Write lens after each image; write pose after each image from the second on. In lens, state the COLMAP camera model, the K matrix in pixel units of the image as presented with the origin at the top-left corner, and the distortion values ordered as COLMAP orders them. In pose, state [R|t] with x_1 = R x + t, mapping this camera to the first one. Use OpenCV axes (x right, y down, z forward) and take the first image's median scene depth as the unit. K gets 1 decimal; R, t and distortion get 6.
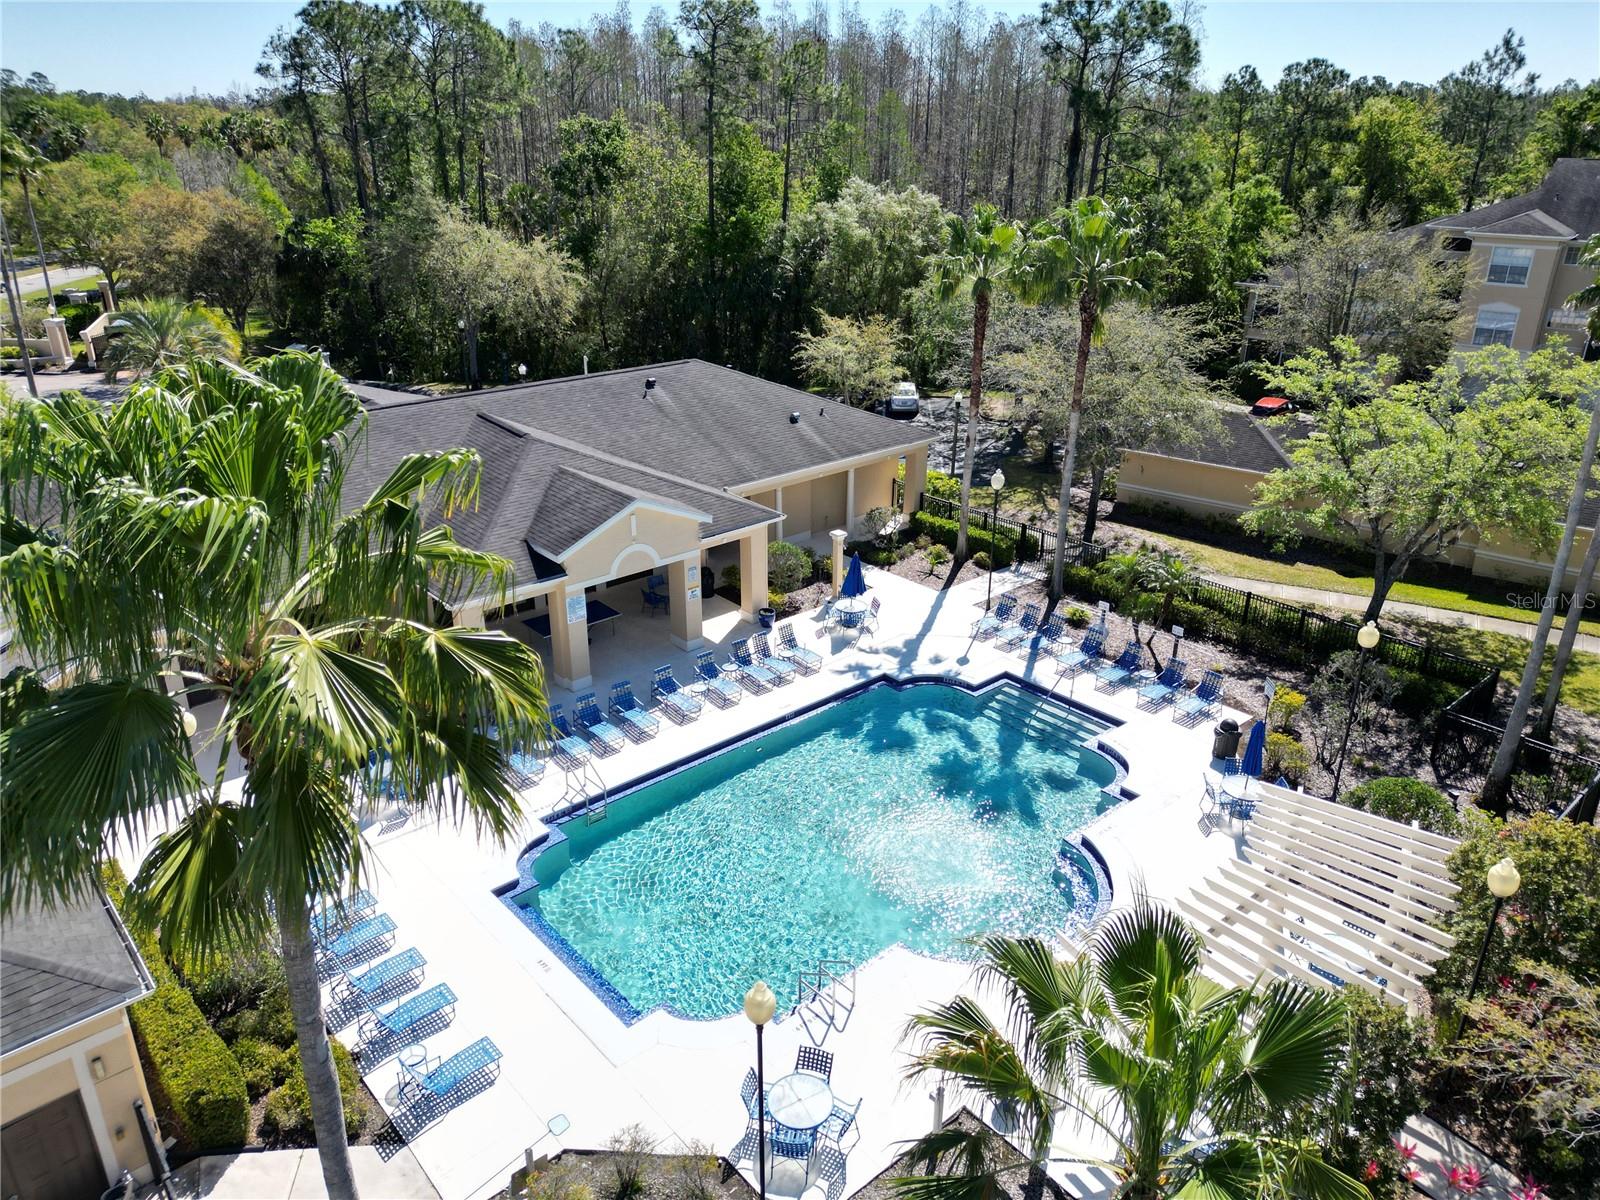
lens RADIAL K [[1133.1, 0, 799.3], [0, 1133.1, 630.4], [0, 0, 1]] dist [0.065023, 0.000229]
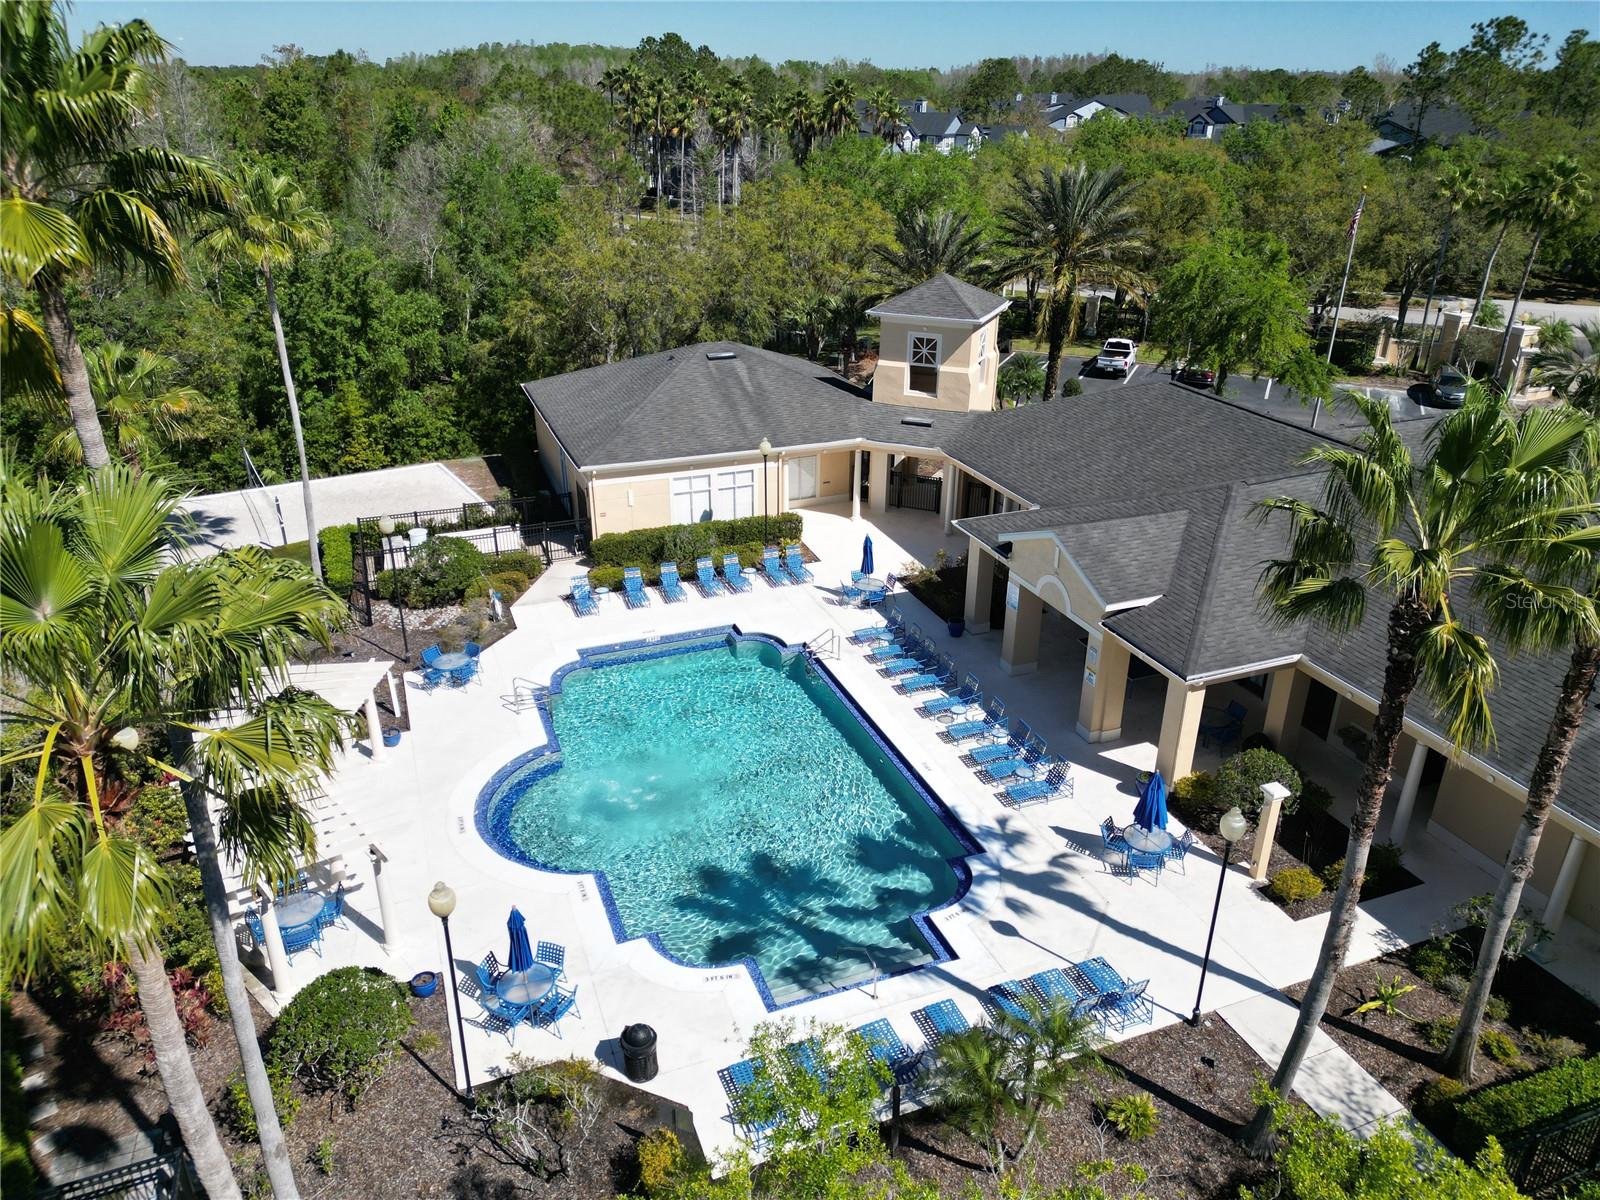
lens RADIAL K [[1132.7, 0, 797.9], [0, 1132.7, 590.2], [0, 0, 1]] dist [0.060901, -0.075063]
pose [[-0.346292, 0.375318, -0.859778, 0.723102], [-0.396888, 0.771813, 0.496774, -0.435644], [0.850036, 0.513264, -0.118314, 0.897740]]
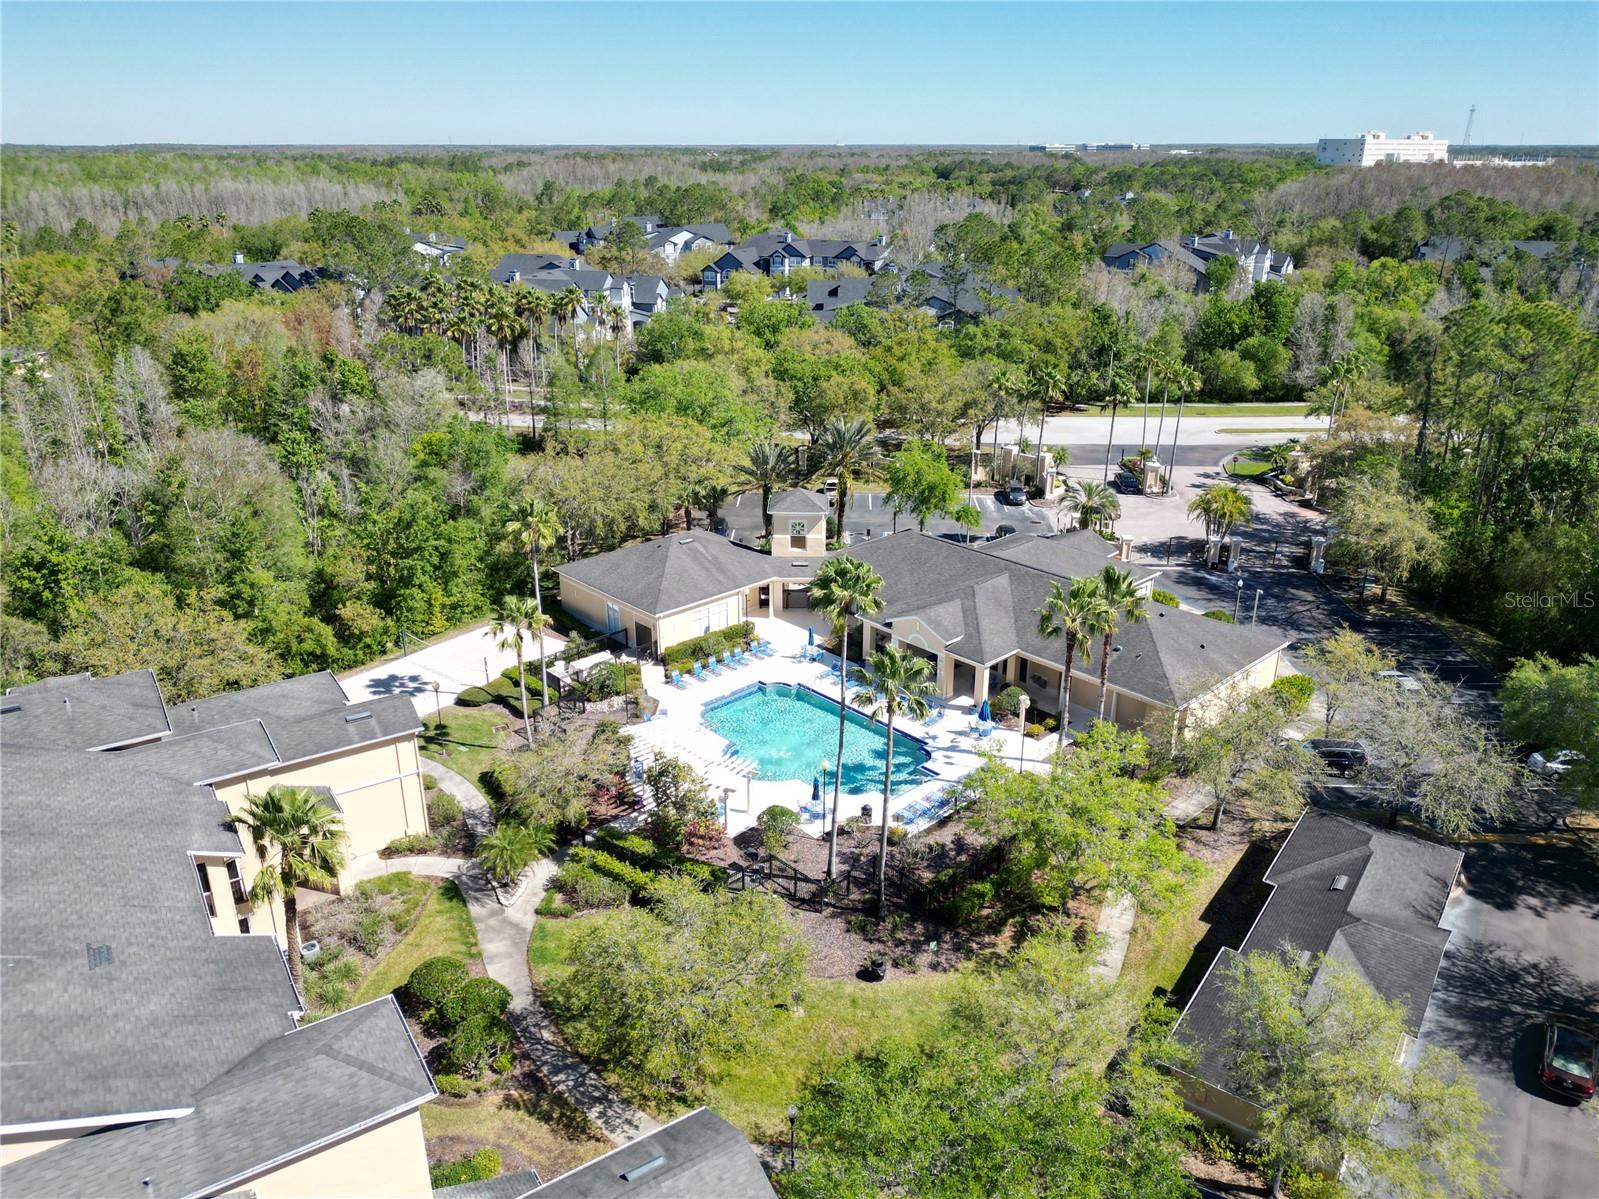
lens RADIAL K [[1132.0, 0, 797.4], [0, 1132.0, 589.7], [0, 0, 1]] dist [0.060901, -0.075063]
pose [[0.028727, 0.357212, -0.933581, 1.856130], [-0.411318, 0.855456, 0.314662, -0.734905], [0.911039, 0.374960, 0.171503, 0.345543]]
